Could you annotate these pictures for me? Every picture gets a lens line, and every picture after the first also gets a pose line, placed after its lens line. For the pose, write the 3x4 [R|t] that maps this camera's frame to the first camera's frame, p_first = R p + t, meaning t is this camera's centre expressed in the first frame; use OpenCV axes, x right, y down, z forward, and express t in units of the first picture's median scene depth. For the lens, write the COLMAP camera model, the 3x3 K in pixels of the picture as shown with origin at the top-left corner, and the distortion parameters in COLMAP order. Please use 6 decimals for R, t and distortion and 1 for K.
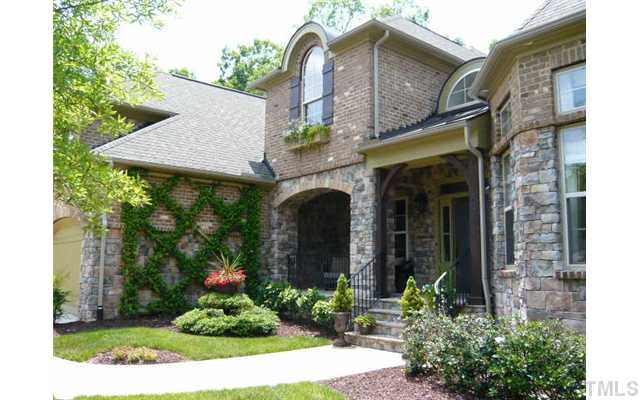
lens RADIAL K [[493.3, 0, 320.0], [0, 493.3, 200.0], [0, 0, 1]] dist [-0.002756, -0.000522]
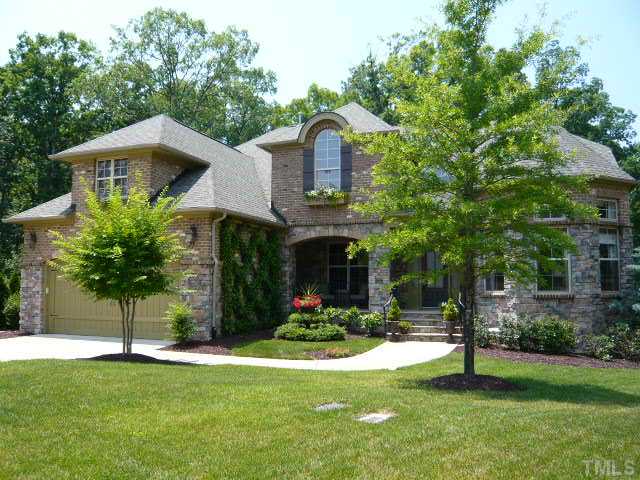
lens RADIAL K [[514.1, 0, 320.0], [0, 514.1, 240.0], [0, 0, 1]] dist [-0.004441, -0.003392]
pose [[0.859962, 0.028418, 0.509566, -0.777405], [-0.058581, 0.997346, 0.043243, -0.071791], [-0.506984, -0.067038, 0.859345, -0.229214]]
